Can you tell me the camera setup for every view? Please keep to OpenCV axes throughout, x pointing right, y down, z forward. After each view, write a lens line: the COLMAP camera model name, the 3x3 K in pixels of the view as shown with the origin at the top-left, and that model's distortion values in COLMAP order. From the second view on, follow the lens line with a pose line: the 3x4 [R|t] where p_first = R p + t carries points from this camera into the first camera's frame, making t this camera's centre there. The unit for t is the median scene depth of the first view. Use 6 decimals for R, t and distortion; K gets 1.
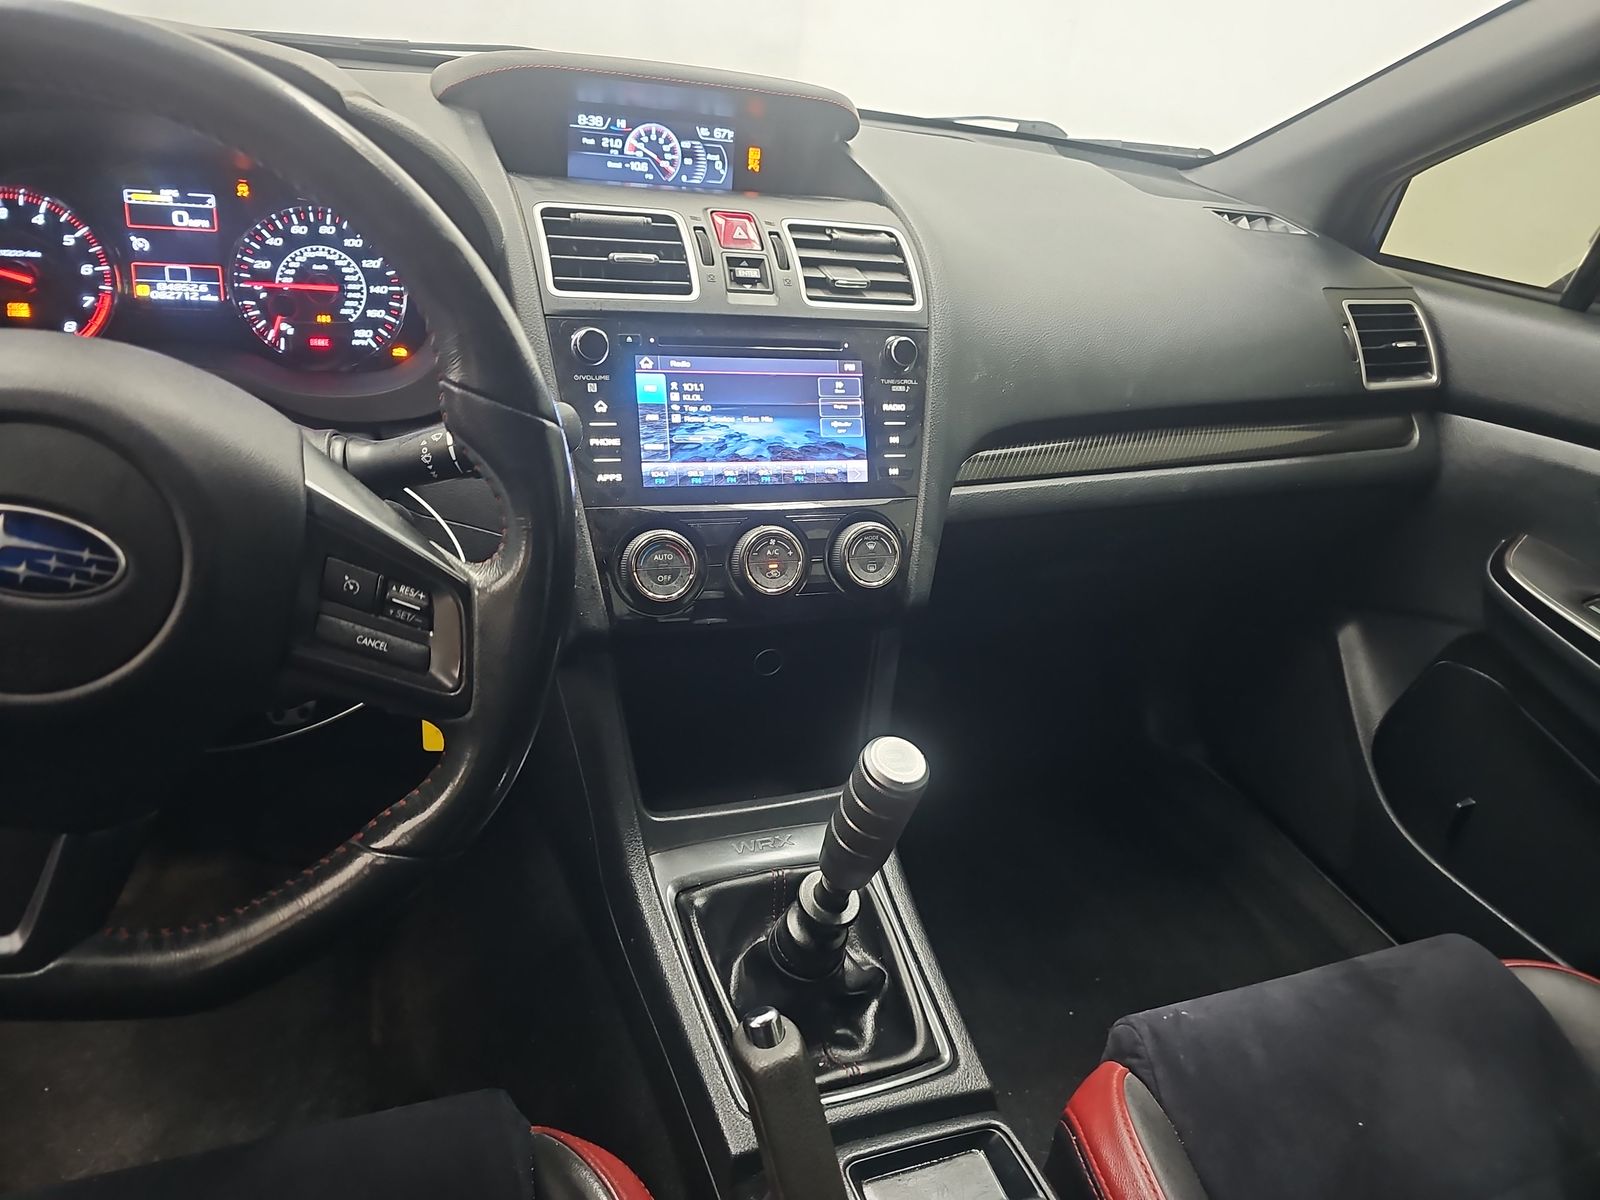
lens RADIAL K [[1068.6, 0, 800.0], [0, 1068.6, 600.0], [0, 0, 1]] dist [-0.001259, -0.022069]
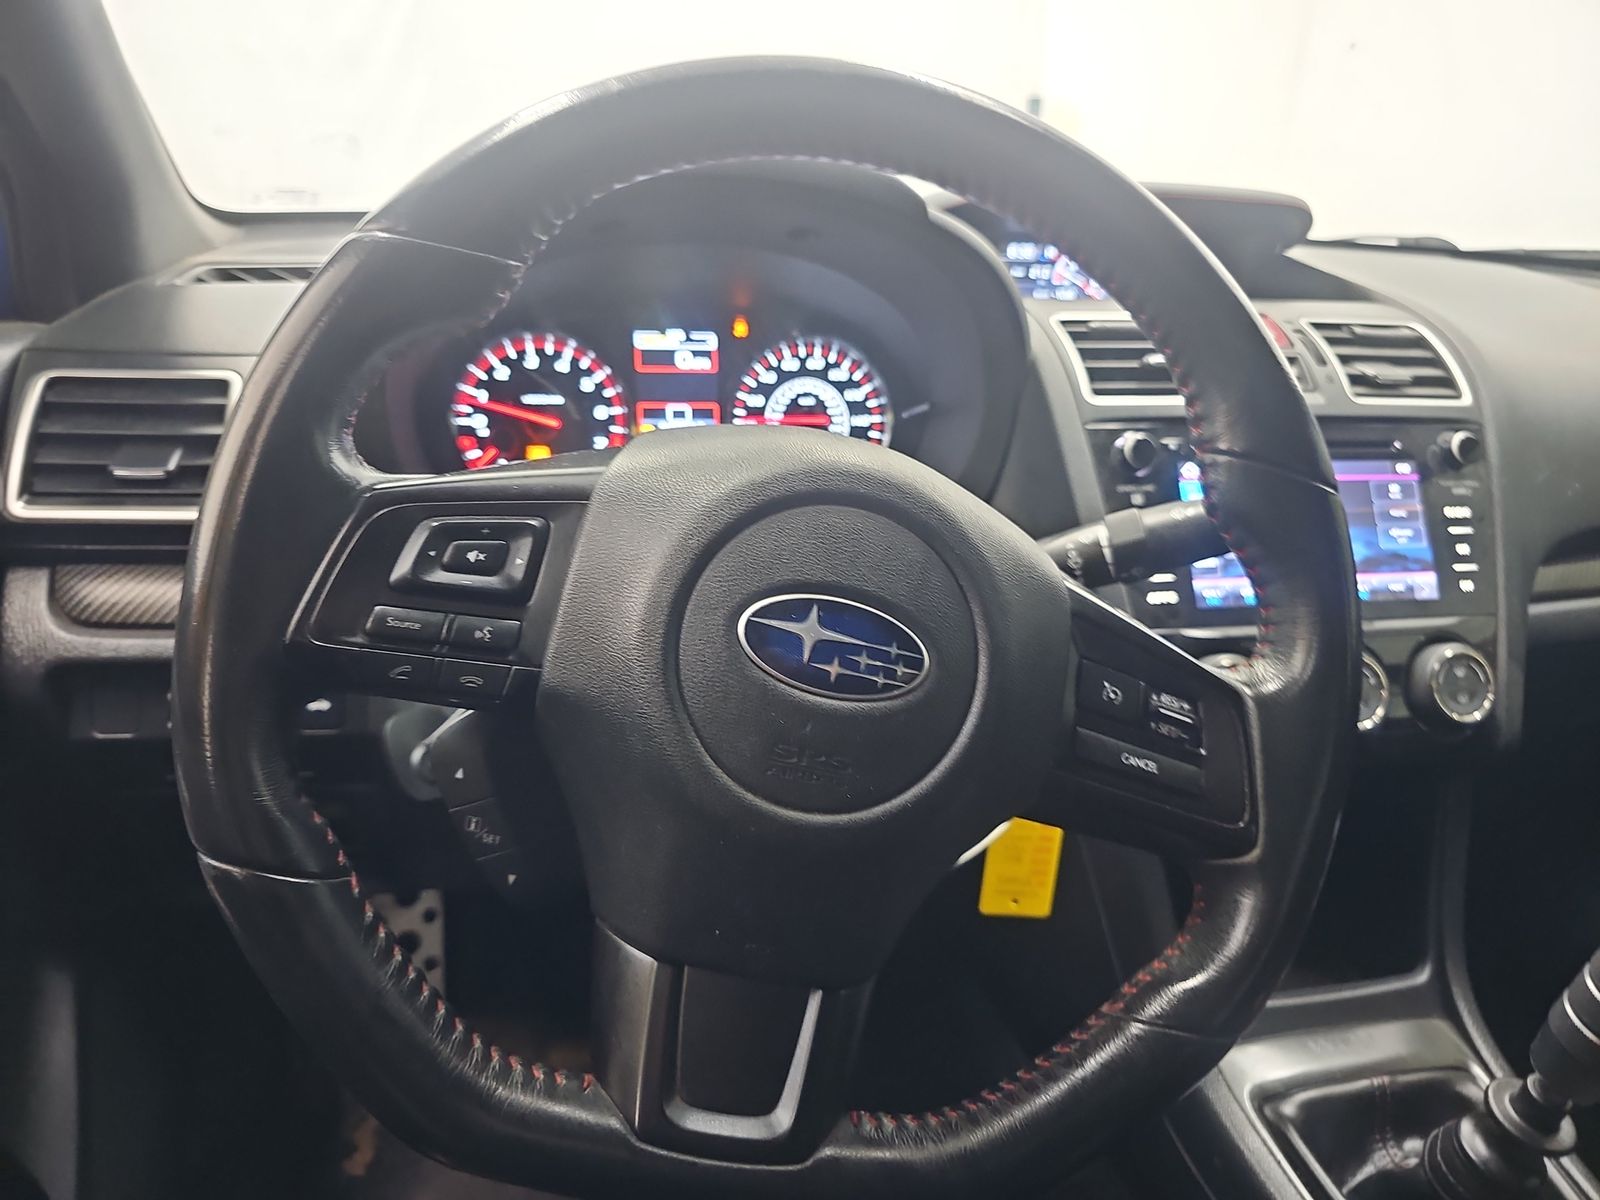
lens RADIAL K [[1106.1, 0, 800.0], [0, 1106.1, 600.0], [0, 0, 1]] dist [-0.038694, -0.002355]
pose [[0.979354, -0.036940, -0.198748, -0.268560], [0.004908, 0.987217, -0.159305, 0.028112], [0.202092, 0.155041, 0.967017, 0.054207]]
